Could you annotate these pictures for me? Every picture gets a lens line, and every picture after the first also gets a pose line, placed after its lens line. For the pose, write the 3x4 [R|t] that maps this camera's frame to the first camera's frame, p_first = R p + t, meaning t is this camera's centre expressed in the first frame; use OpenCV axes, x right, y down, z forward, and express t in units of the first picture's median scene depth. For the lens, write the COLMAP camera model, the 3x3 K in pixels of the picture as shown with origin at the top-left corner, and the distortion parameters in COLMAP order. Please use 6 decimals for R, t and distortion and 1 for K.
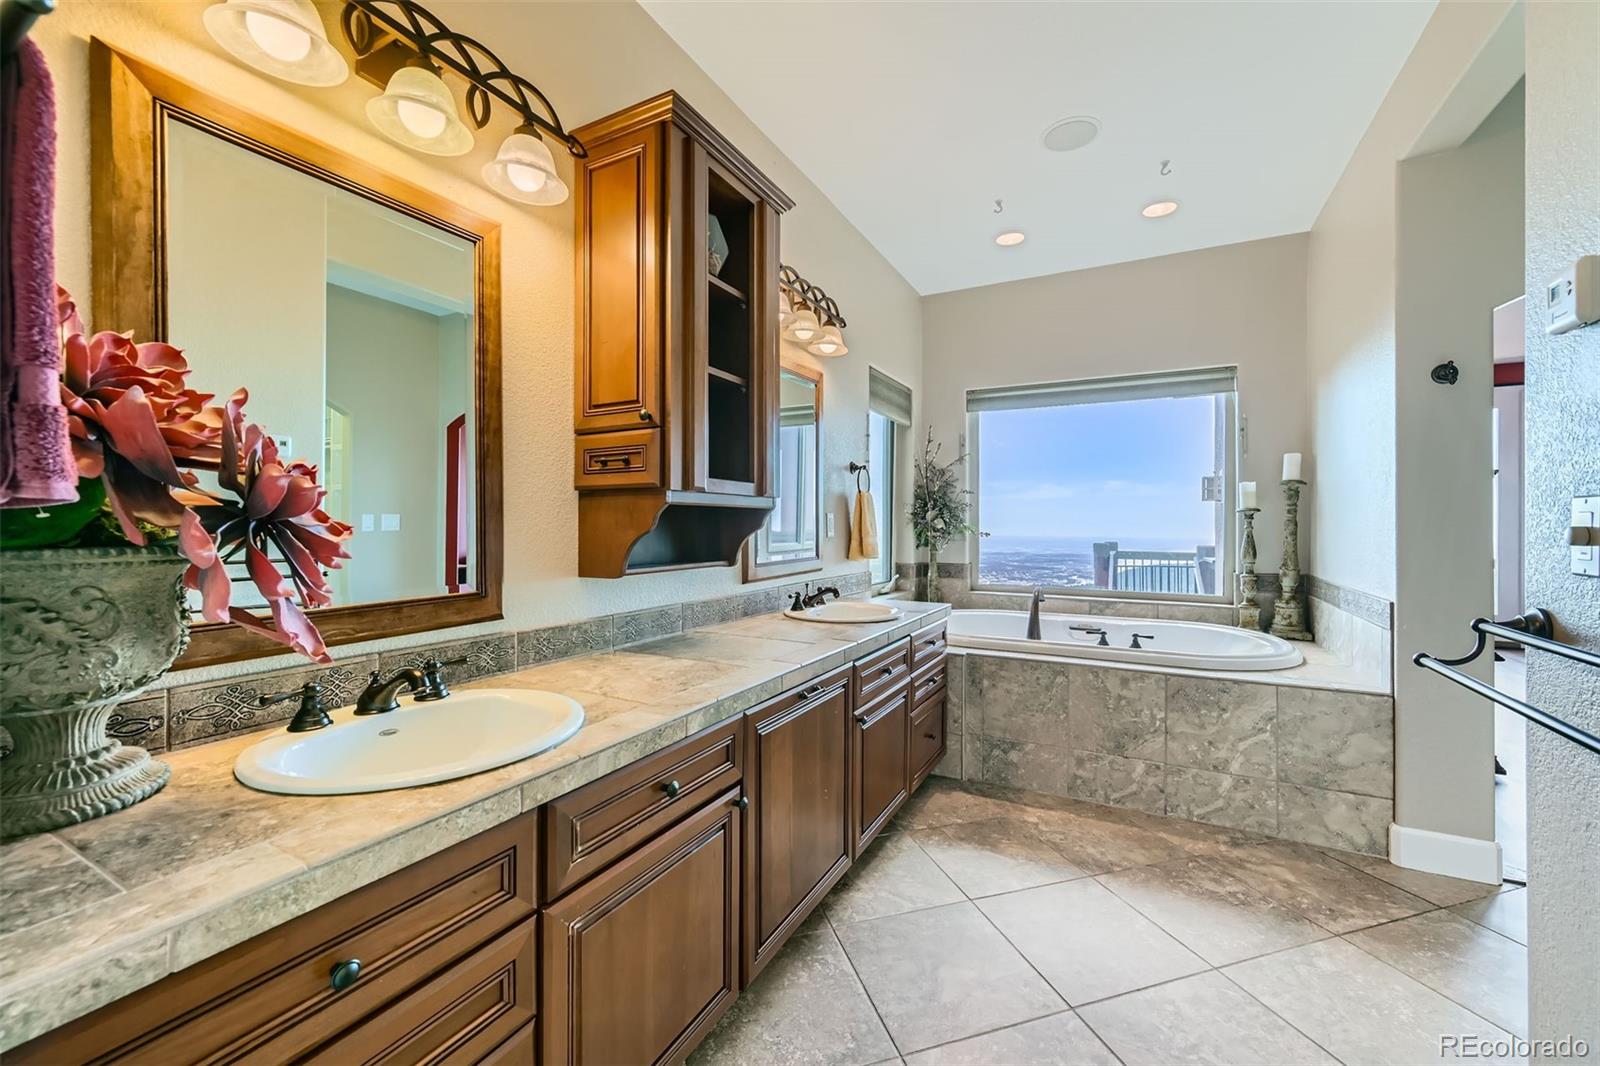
lens RADIAL K [[631.3, 0, 805.2], [0, 631.3, 534.0], [0, 0, 1]] dist [0.002365, -0.000150]
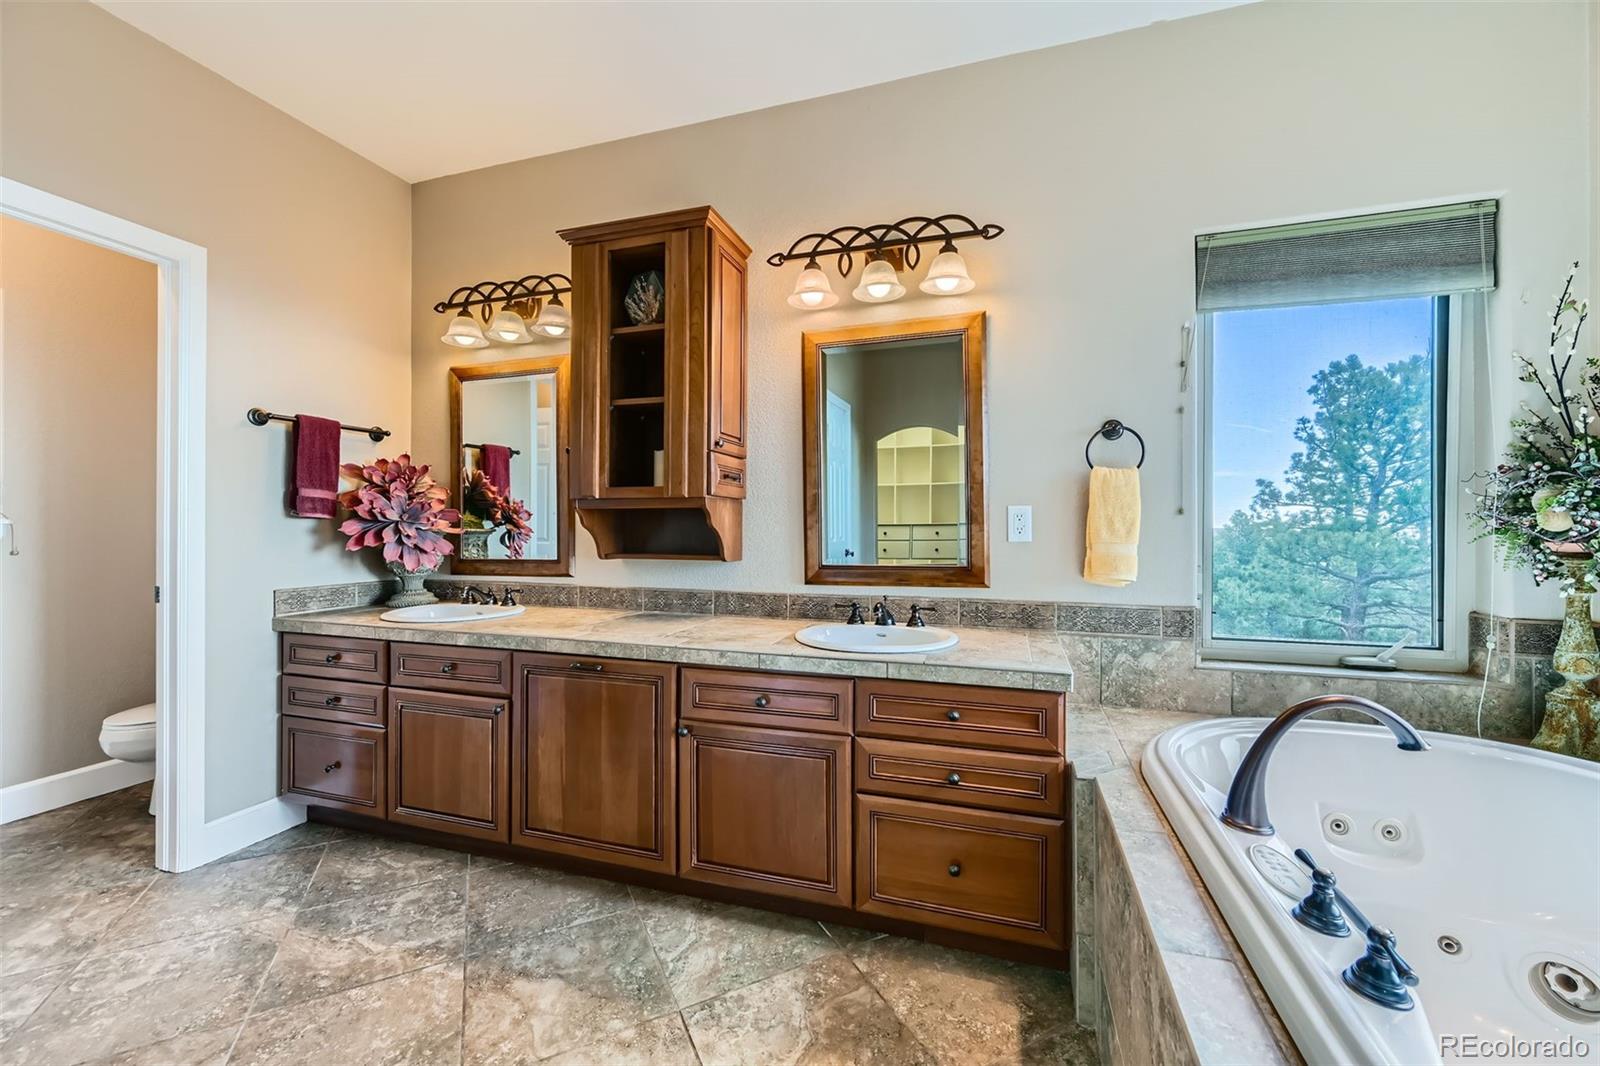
lens RADIAL K [[631.3, 0, 805.2], [0, 631.3, 534.0], [0, 0, 1]] dist [0.002365, -0.000150]
pose [[0.178241, 0.000637, -0.983987, 1.212046], [-0.019108, 0.999813, -0.002814, 0.006738], [0.983801, 0.019304, 0.178220, 1.171020]]
